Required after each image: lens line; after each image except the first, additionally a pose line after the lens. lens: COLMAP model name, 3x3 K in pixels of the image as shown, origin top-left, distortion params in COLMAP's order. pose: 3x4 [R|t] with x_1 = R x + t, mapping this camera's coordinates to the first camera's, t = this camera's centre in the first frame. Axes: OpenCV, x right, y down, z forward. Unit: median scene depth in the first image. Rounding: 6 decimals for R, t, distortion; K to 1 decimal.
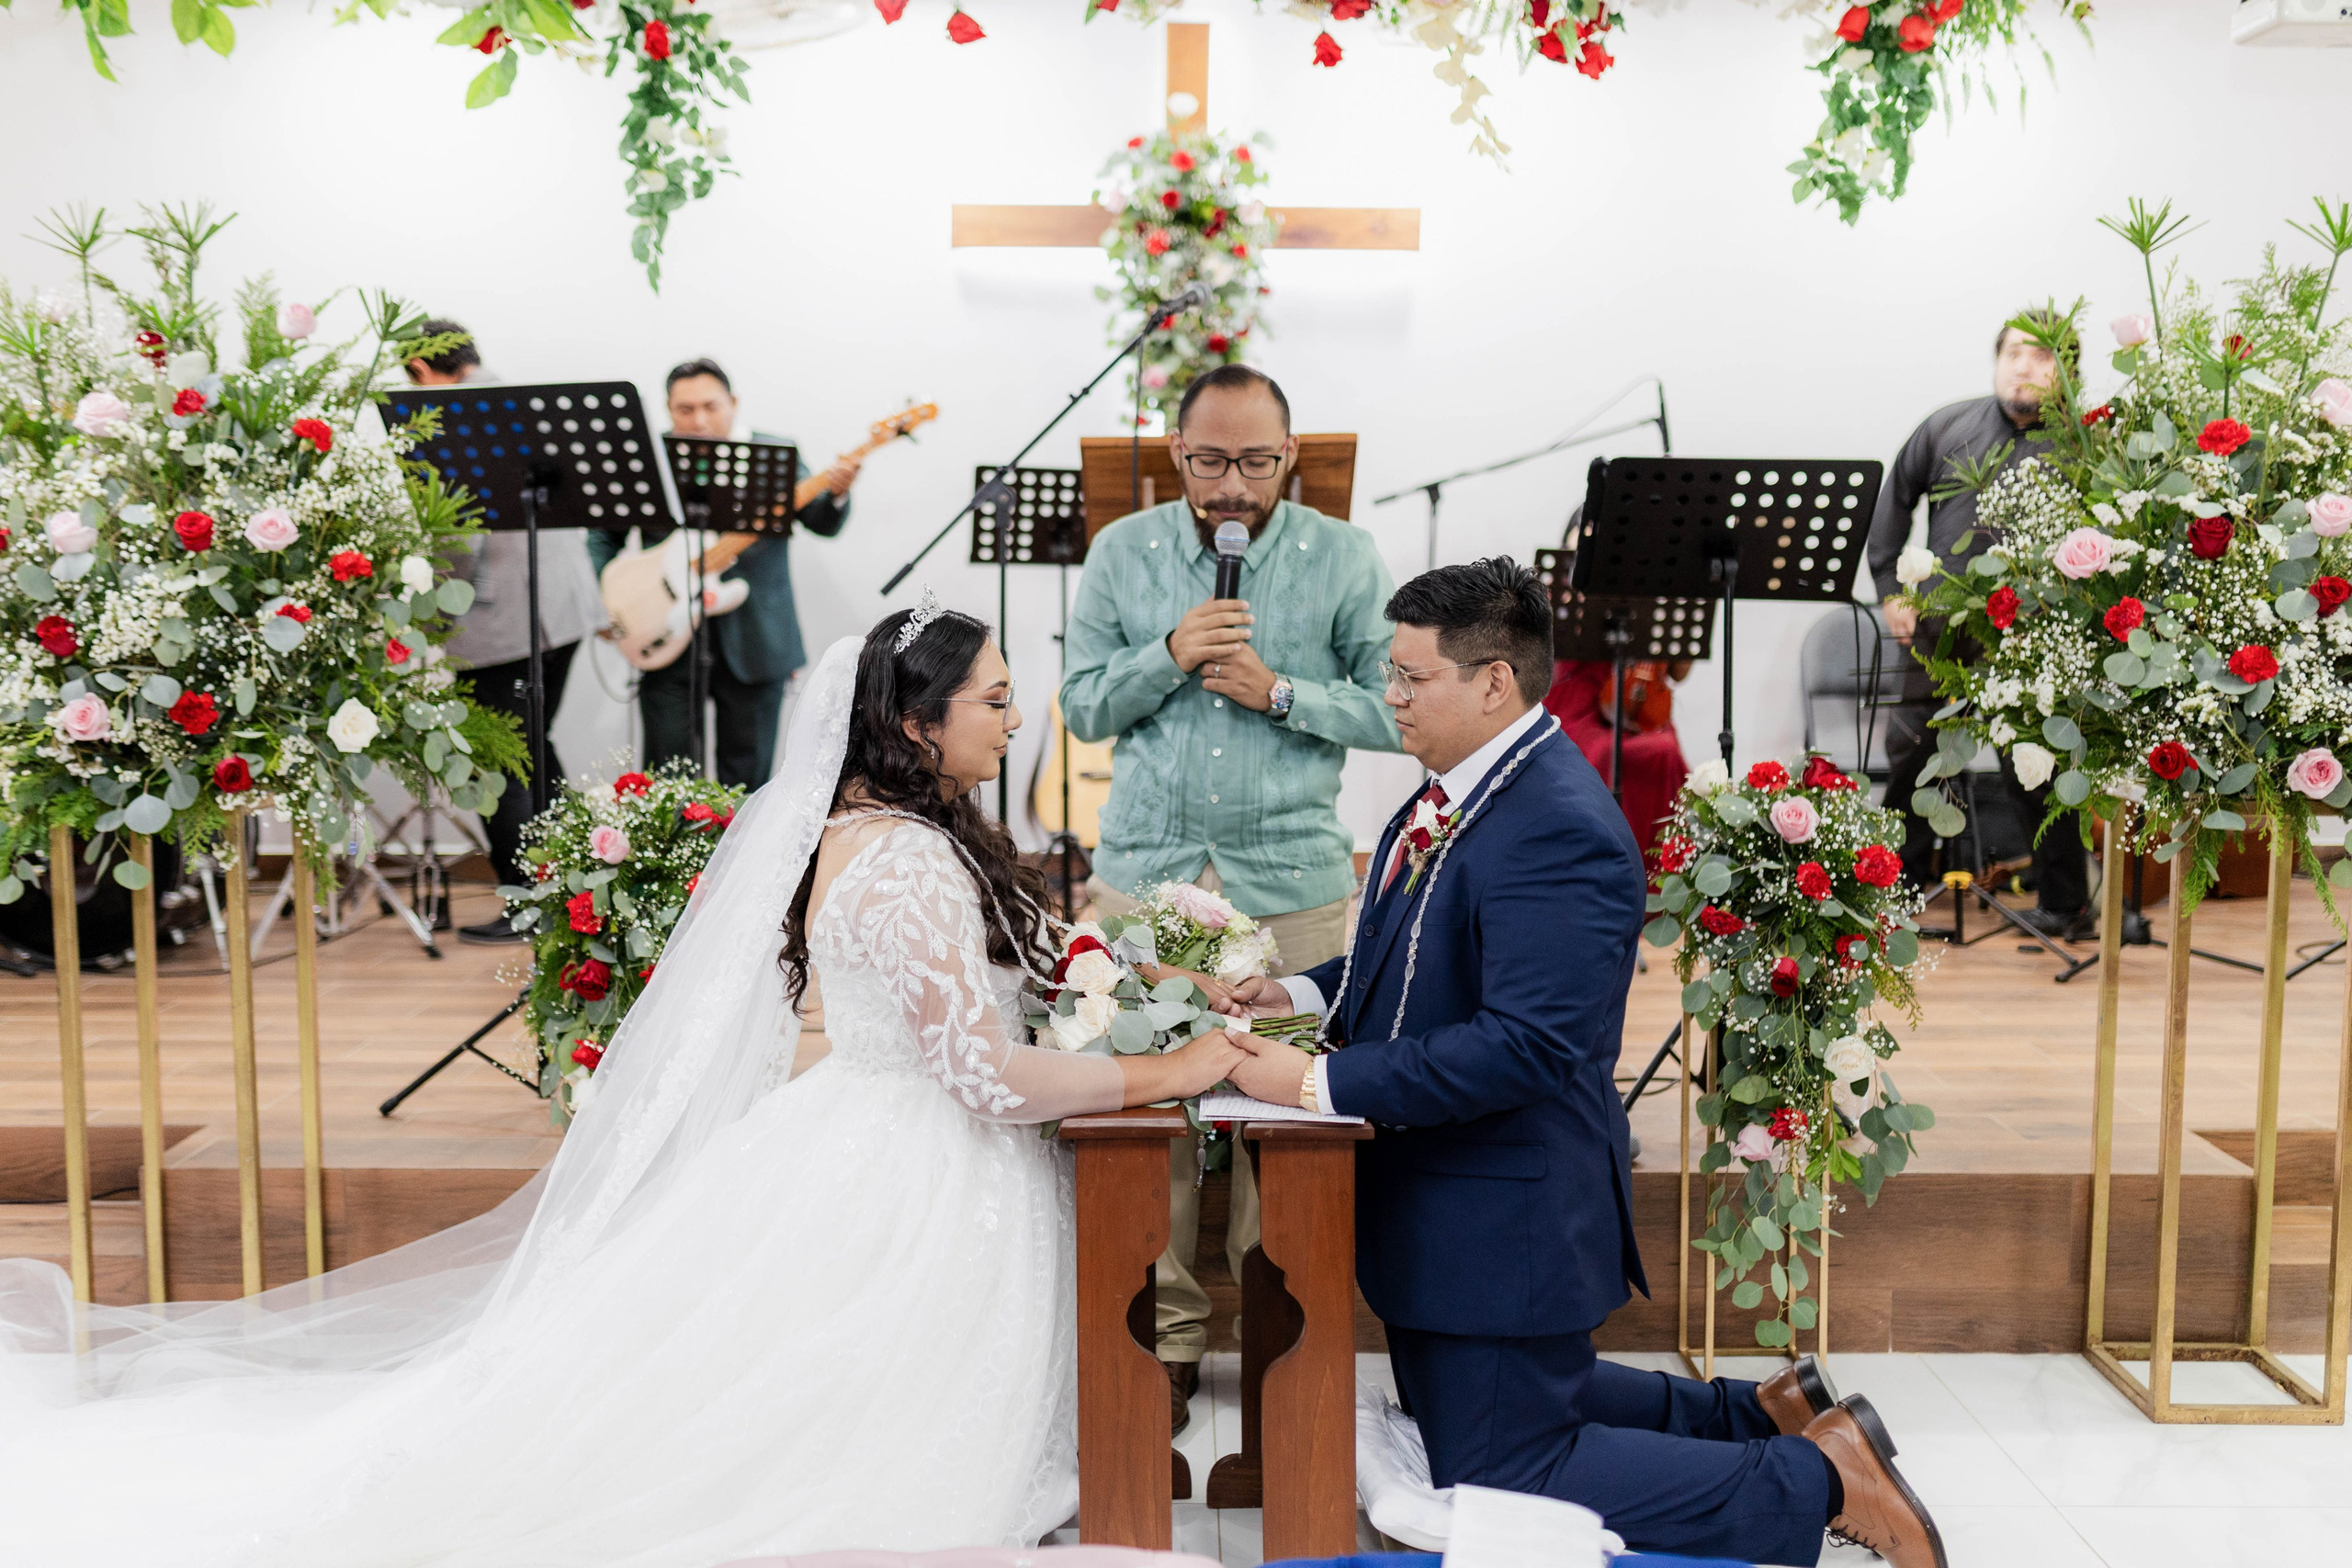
lens RADIAL K [[2442.1, 0, 1143.2], [0, 2442.1, 811.9], [0, 0, 1]] dist [-0.005664, 0.020827]
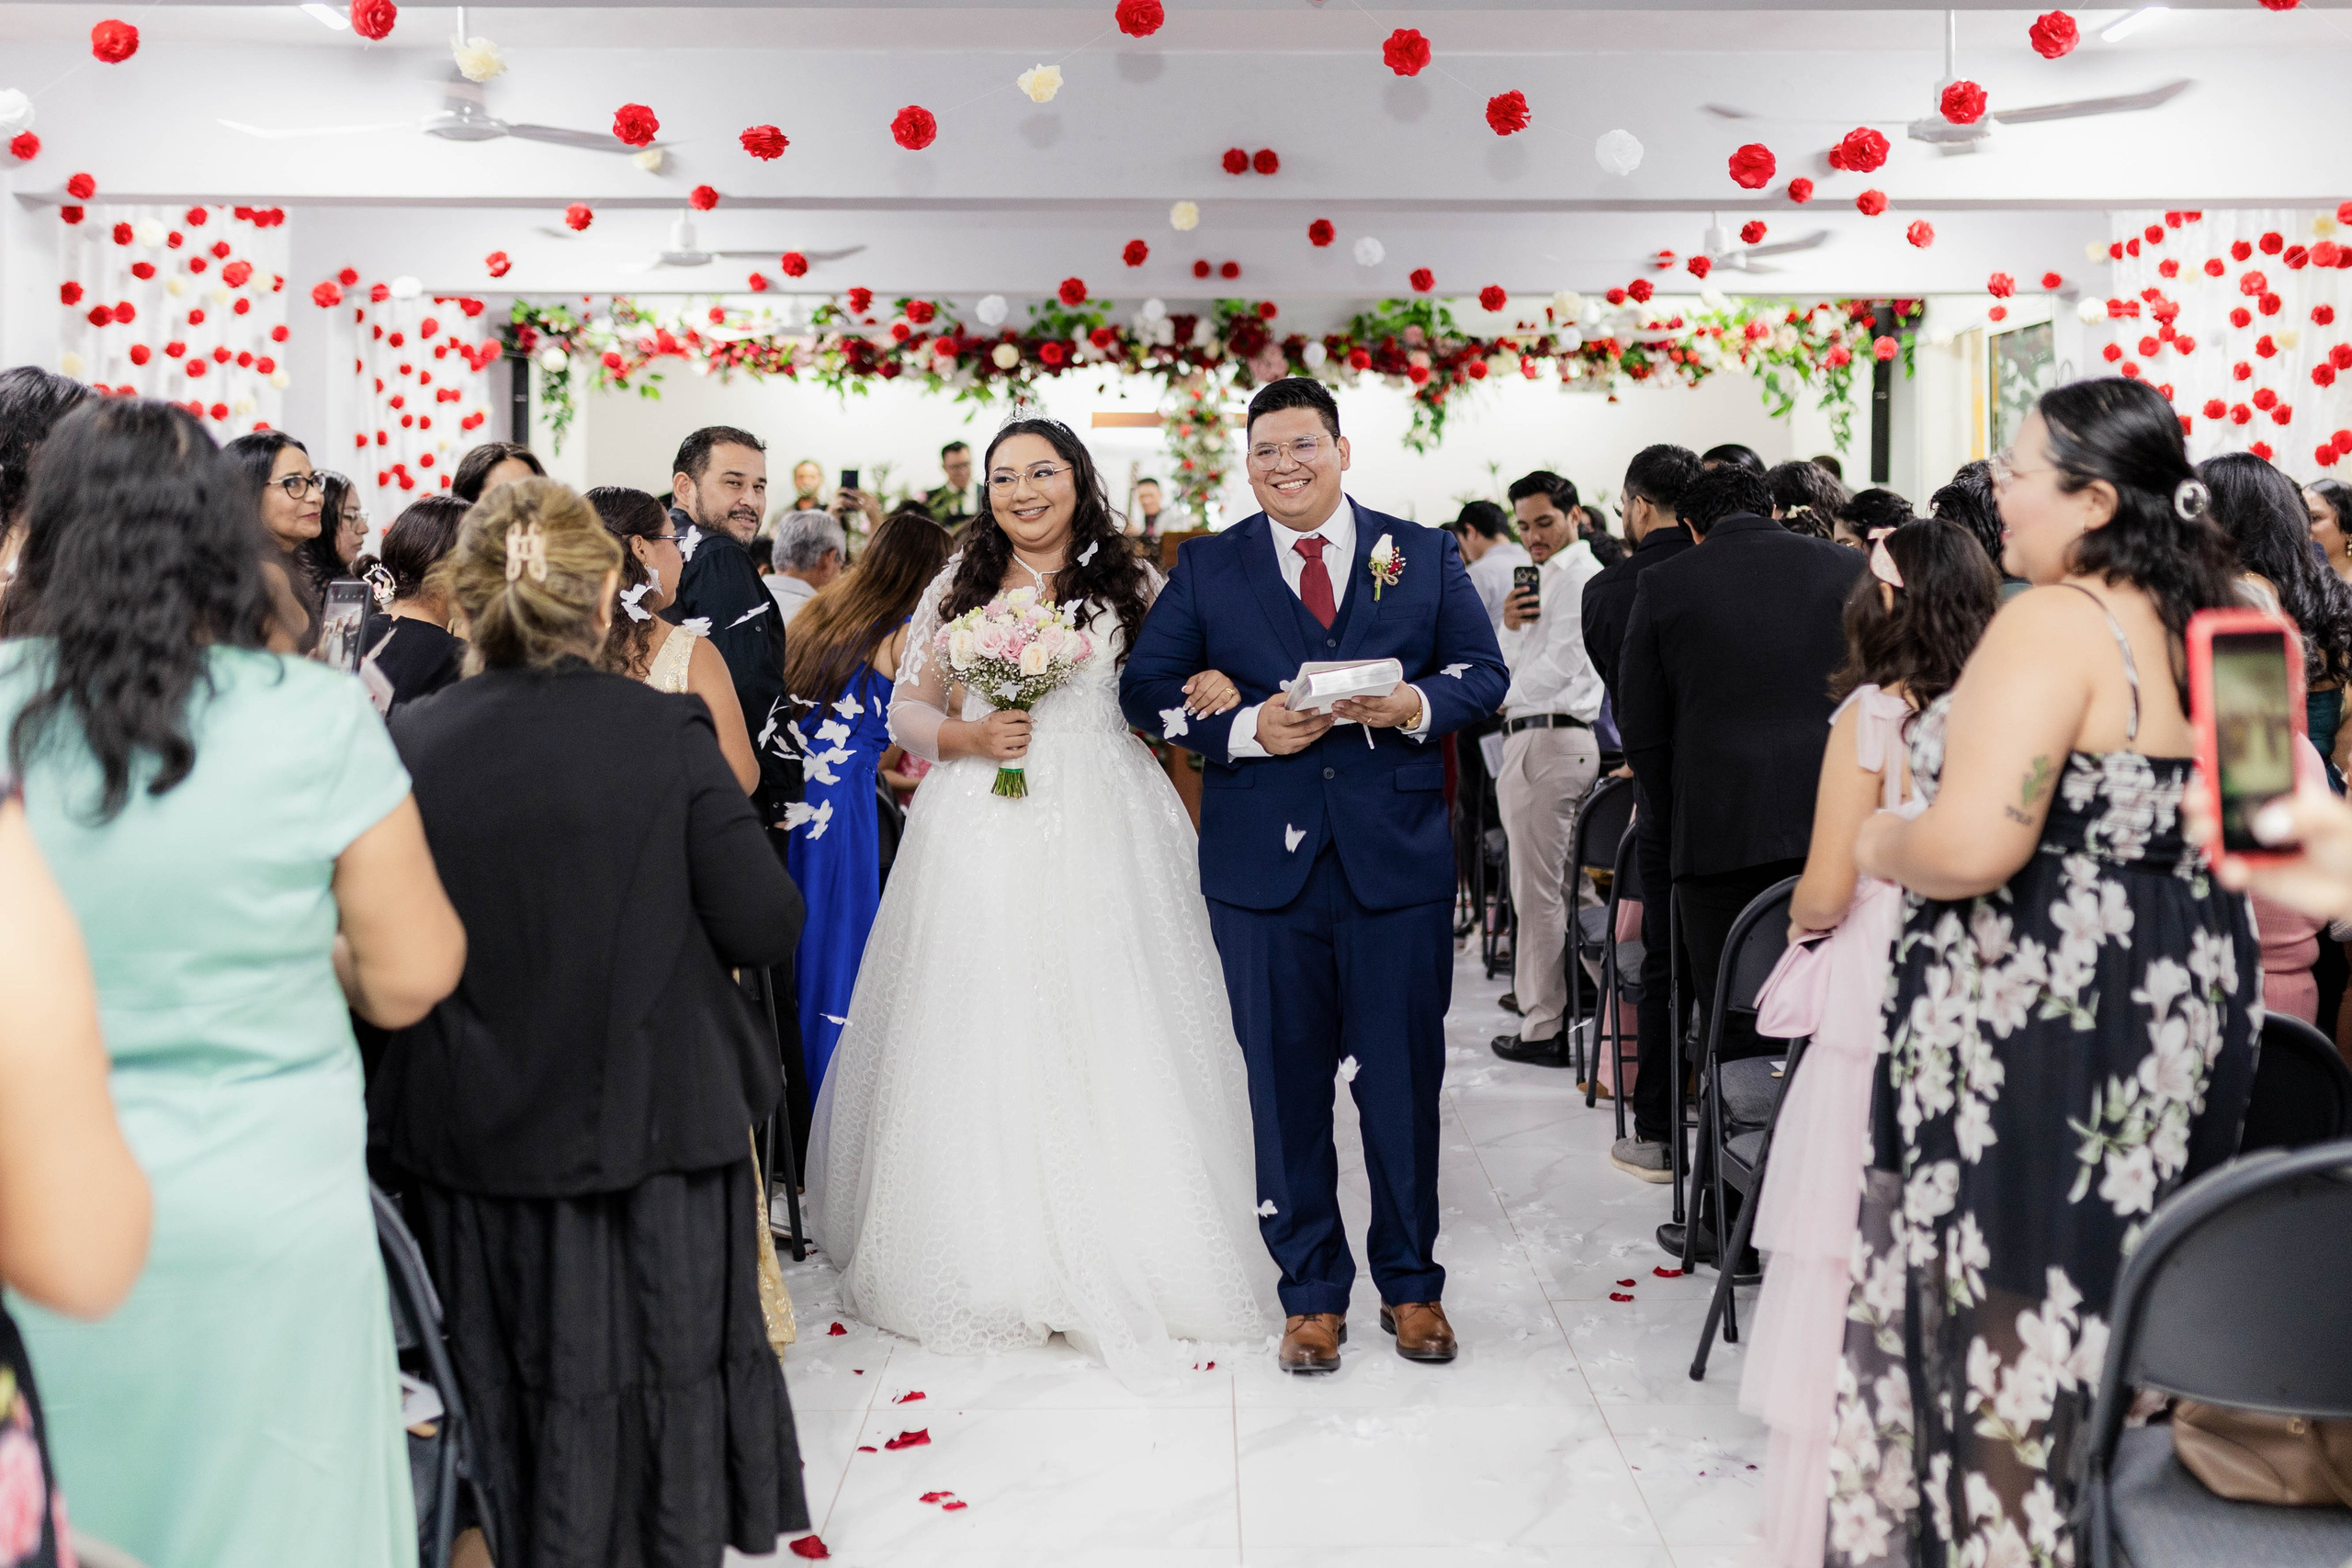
lens RADIAL K [[2558.5, 0, 1183.4], [0, 2558.5, 750.9], [0, 0, 1]] dist [-0.004346, -0.001833]
pose [[0.999888, -0.002921, 0.014695, -0.052251], [0.003539, 0.999103, -0.042192, 0.284980], [-0.014559, 0.042240, 0.999001, -2.427243]]
